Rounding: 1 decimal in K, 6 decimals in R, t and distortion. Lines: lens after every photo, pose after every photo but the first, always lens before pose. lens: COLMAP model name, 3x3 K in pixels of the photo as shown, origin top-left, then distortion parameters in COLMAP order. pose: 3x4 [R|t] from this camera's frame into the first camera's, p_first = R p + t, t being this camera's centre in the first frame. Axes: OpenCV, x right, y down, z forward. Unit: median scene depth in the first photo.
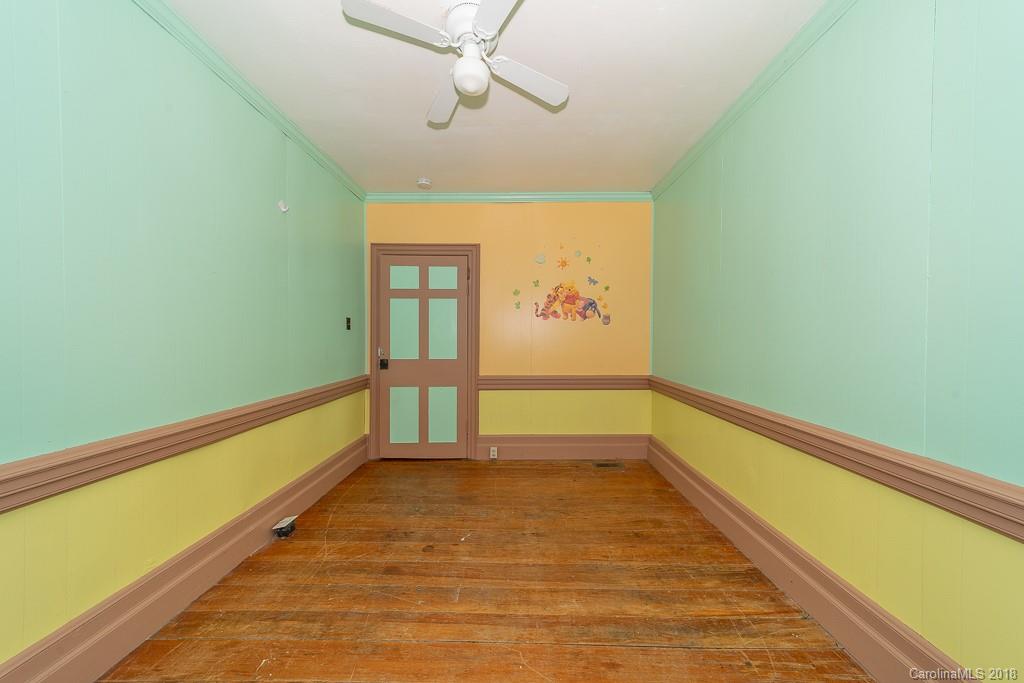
lens RADIAL K [[364.5, 0, 512.8], [0, 364.5, 334.8], [0, 0, 1]] dist [0.000881, 0.000019]
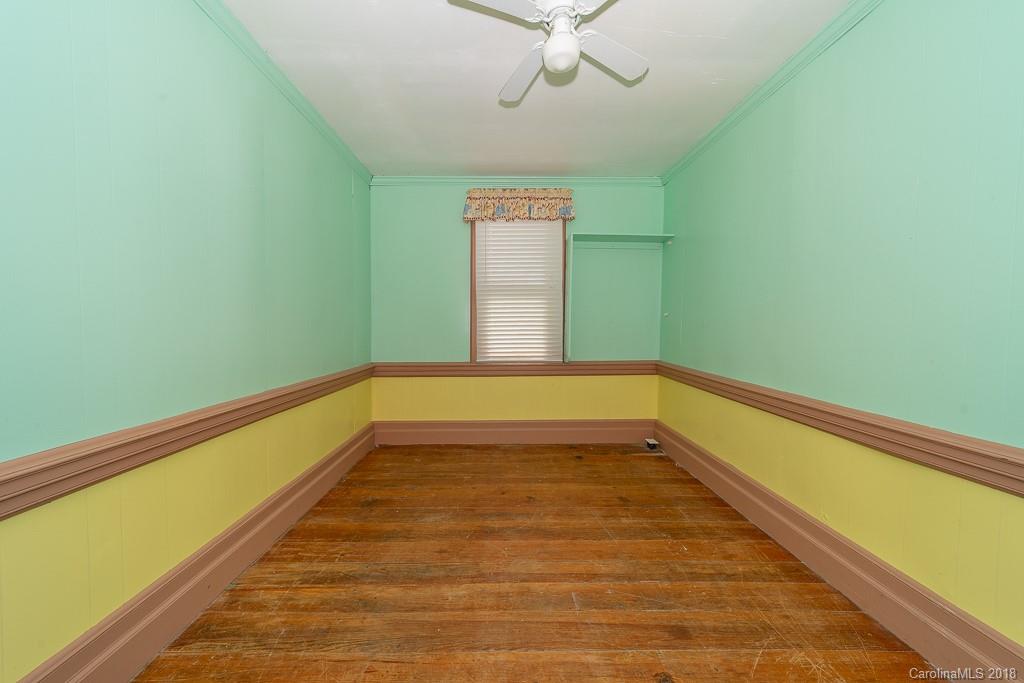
lens RADIAL K [[350.9, 0, 516.1], [0, 350.9, 336.2], [0, 0, 1]] dist [0.000886, 0.000009]
pose [[-0.998641, -0.005539, -0.051816, 0.049217], [-0.006946, 0.999611, 0.027016, 0.023651], [0.051646, 0.027339, -0.998291, 1.928650]]
